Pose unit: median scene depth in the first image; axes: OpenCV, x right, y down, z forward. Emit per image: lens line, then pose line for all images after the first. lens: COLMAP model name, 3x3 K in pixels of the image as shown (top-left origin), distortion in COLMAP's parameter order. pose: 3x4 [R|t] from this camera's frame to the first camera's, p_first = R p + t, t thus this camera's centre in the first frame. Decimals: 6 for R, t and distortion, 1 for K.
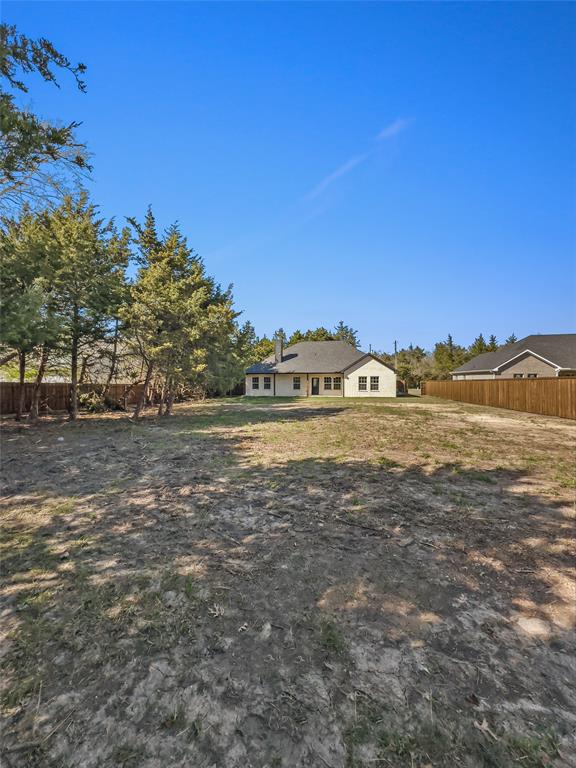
lens RADIAL K [[311.4, 0, 290.0], [0, 311.4, 382.1], [0, 0, 1]] dist [-0.000007, -0.000507]
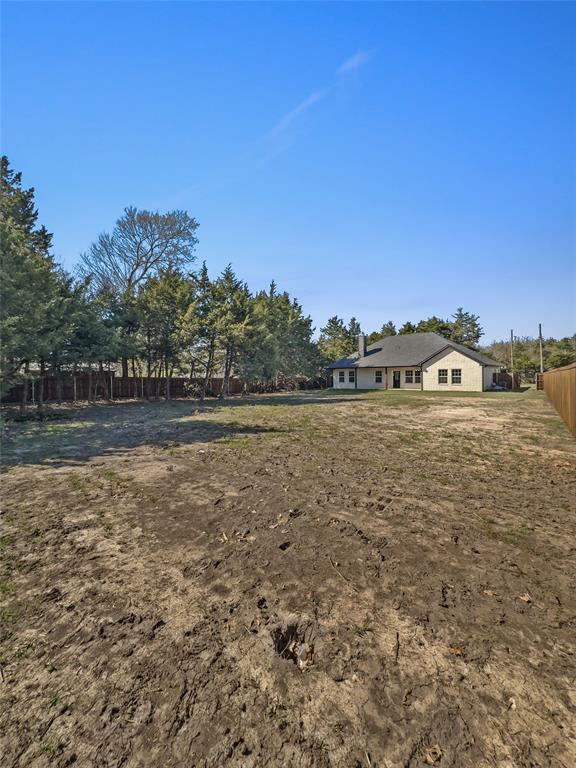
lens RADIAL K [[311.4, 0, 285.1], [0, 311.4, 382.4], [0, 0, 1]] dist [-0.000007, -0.000507]
pose [[0.886347, 0.002018, -0.463017, 0.228799], [0.007360, 0.999803, 0.018447, 0.000811], [0.462963, -0.019759, 0.886158, -0.069036]]
